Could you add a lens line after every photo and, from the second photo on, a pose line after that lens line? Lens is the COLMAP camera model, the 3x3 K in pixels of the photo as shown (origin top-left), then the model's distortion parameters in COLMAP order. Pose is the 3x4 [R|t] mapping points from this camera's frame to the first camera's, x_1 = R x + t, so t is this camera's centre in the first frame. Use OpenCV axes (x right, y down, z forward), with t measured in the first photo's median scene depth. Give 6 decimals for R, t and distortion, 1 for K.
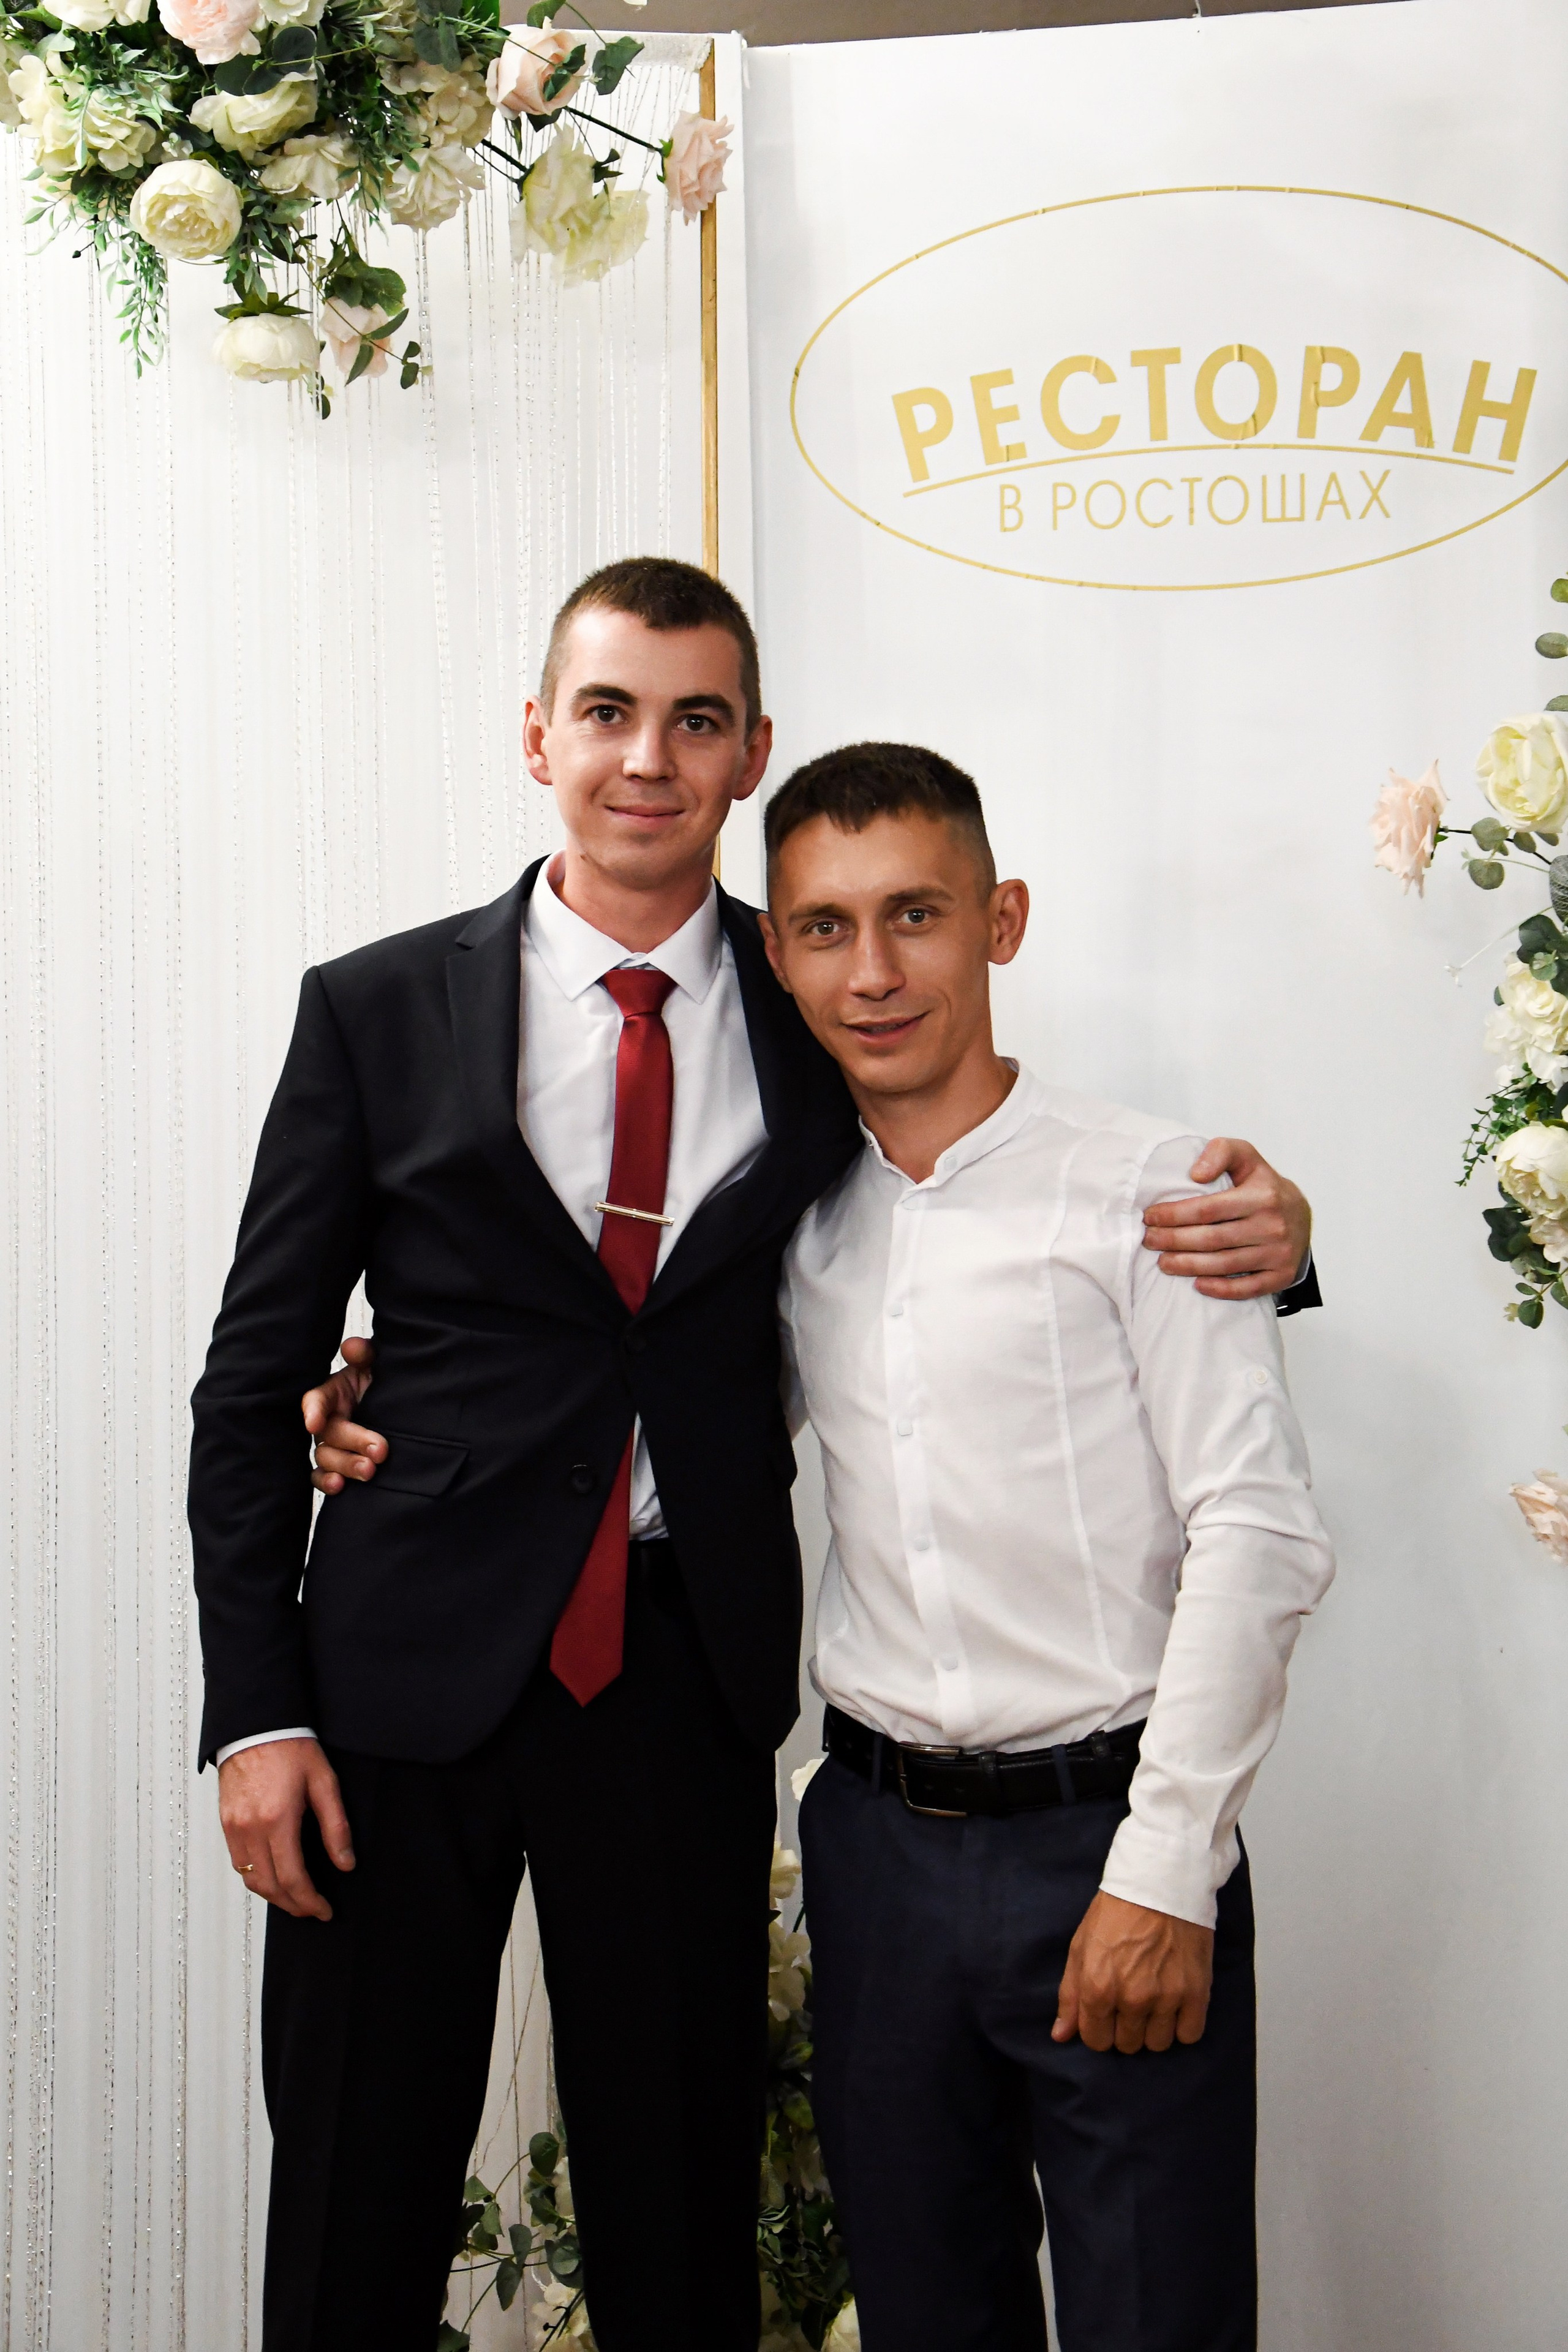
lens RADIAL K [[3343.0, 0, 777.9], [0, 3343.0, 1107.2], [0, 0, 1]] dist [0.124572, 0.367782]
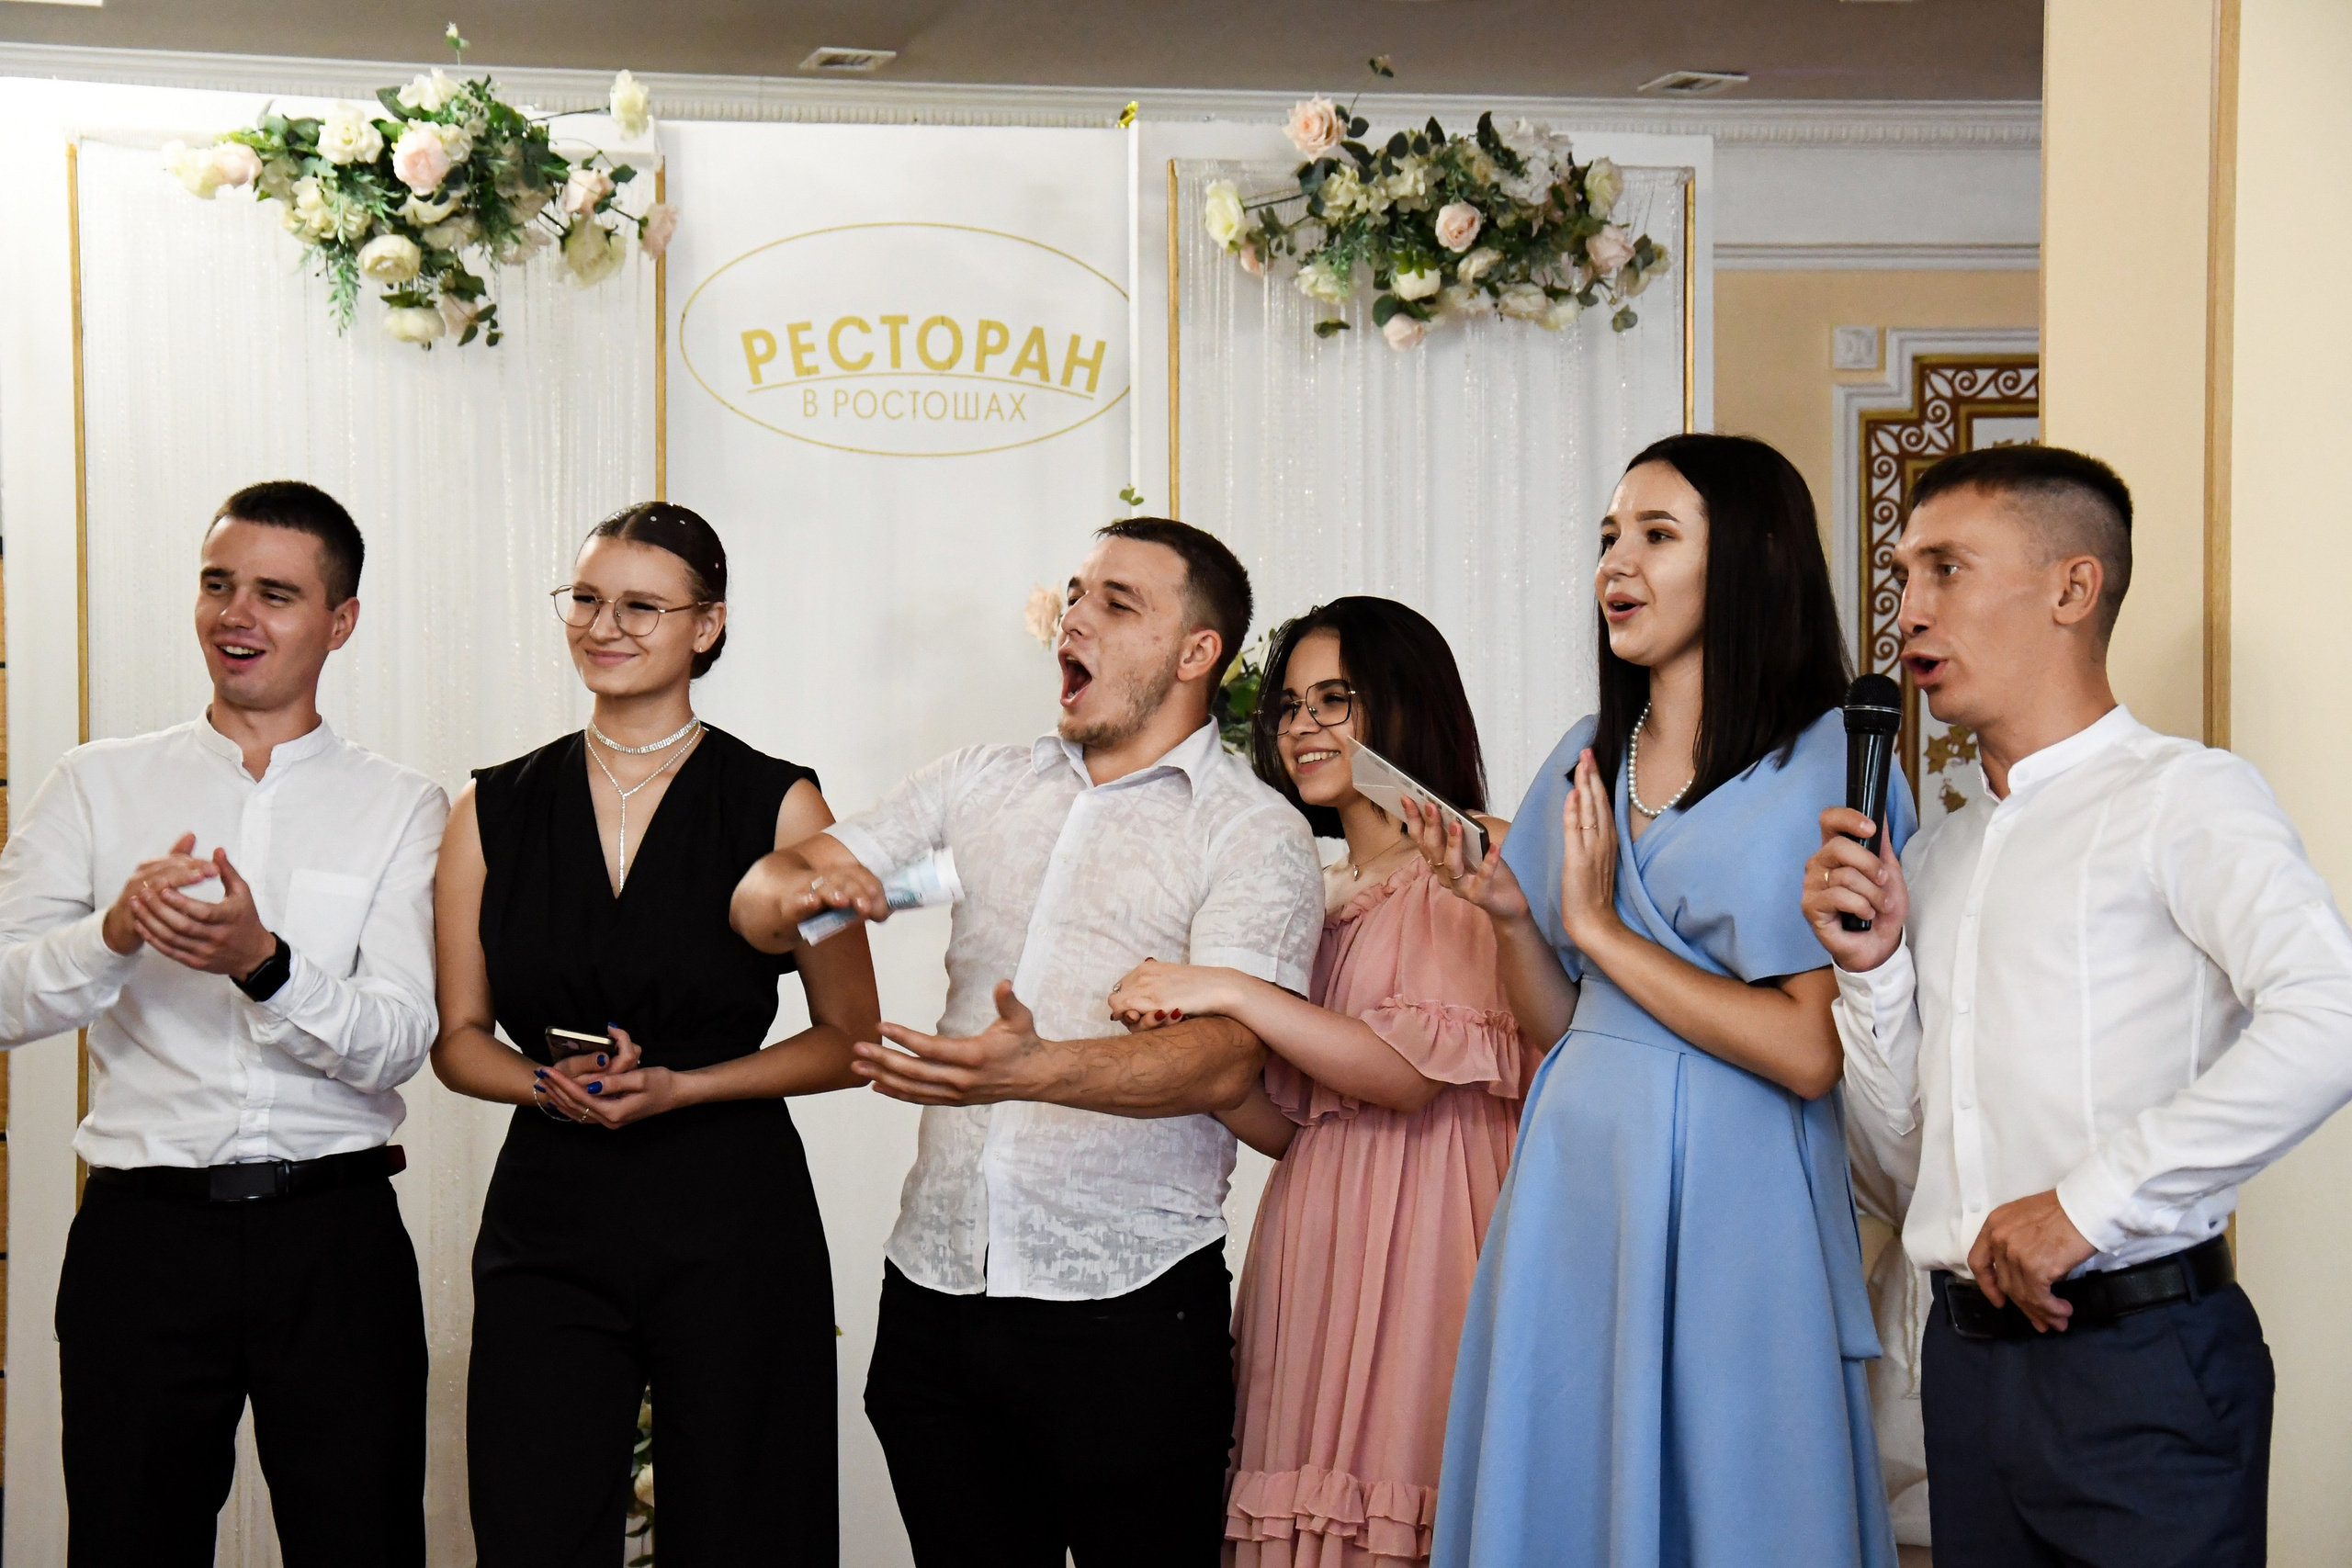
lens RADIAL K [[5170.7, 0, 1176.6], [0, 5170.7, 953.6], [0, 0, 1]] dist [0.142702, 0.377172]
pose [[0.963294, 0.000935, 0.268448, -0.493696], [-0.022539, 0.996745, 0.077404, -0.115862], [-0.267502, -0.080614, 0.960179, -1.725836]]
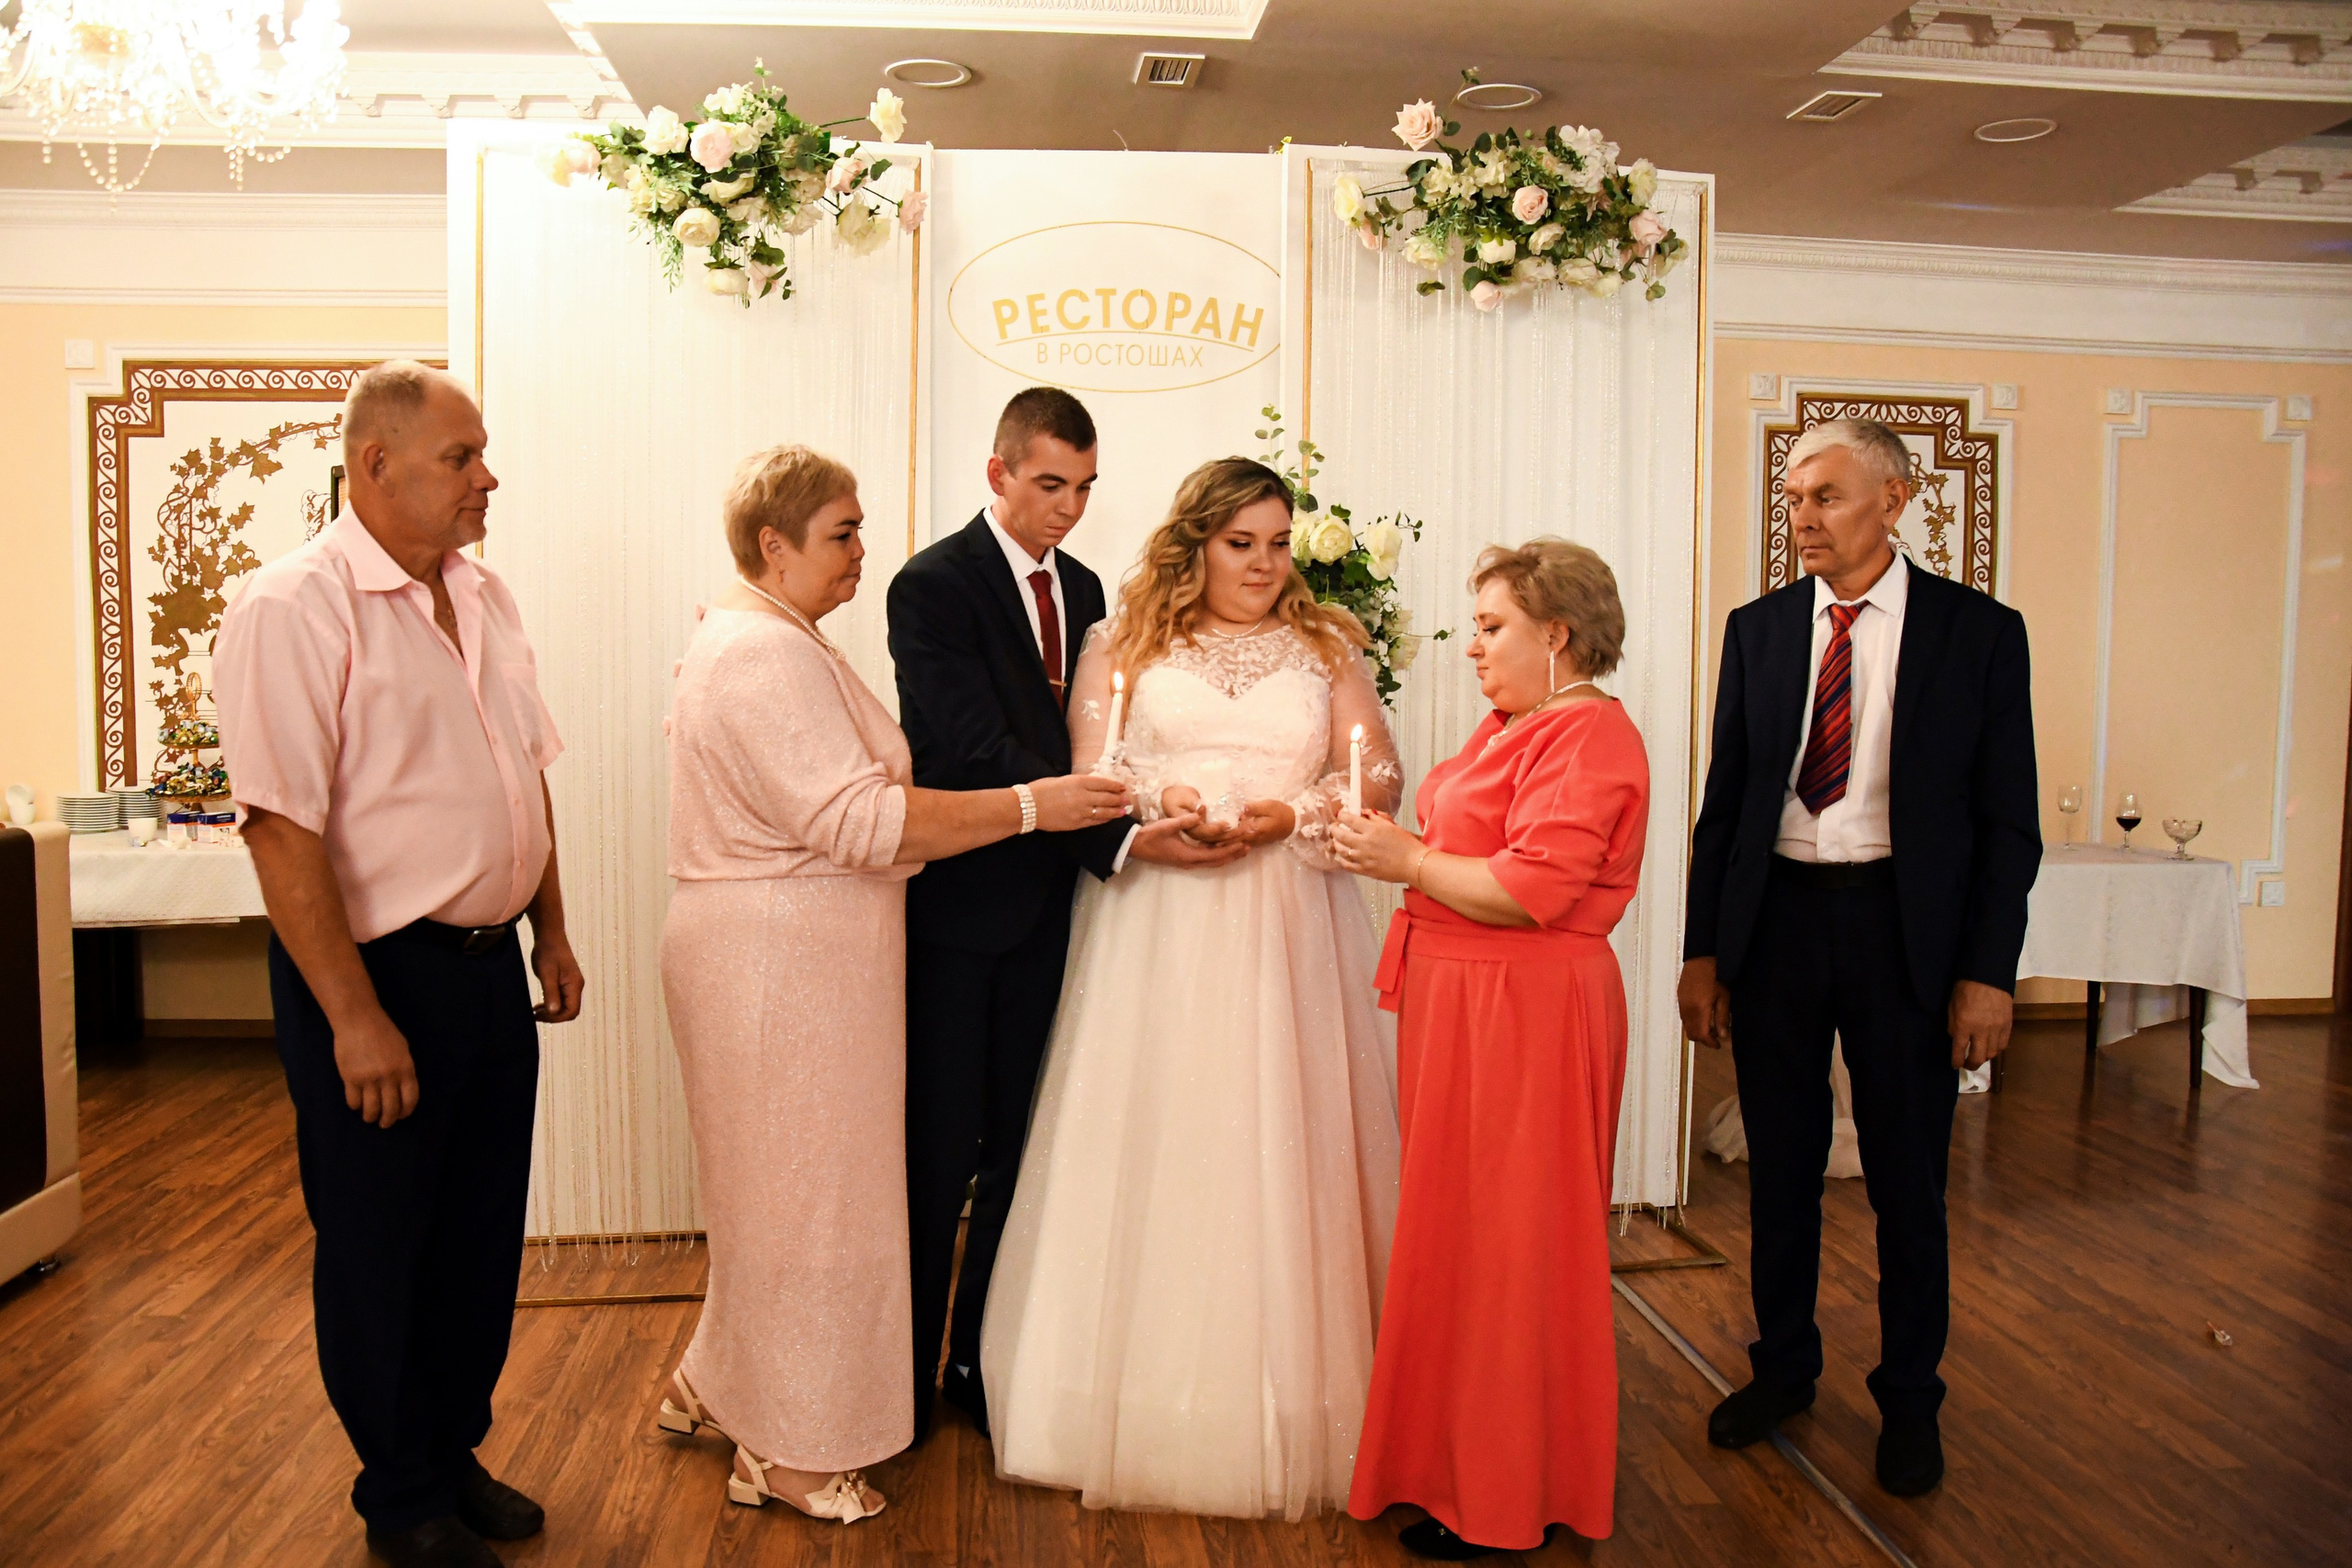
lens RADIAL K [[1825.8, 0, 1146.2], [0, 1825.8, 784.7], [0, 0, 1]] dist [-0.168271, 0.110945]
pose [[0.990960, 0.015931, 0.133211, -0.022679], [-0.032337, 0.992014, 0.121913, -0.040233], [-0.130205, -0.125119, 0.983561, -0.292171]]
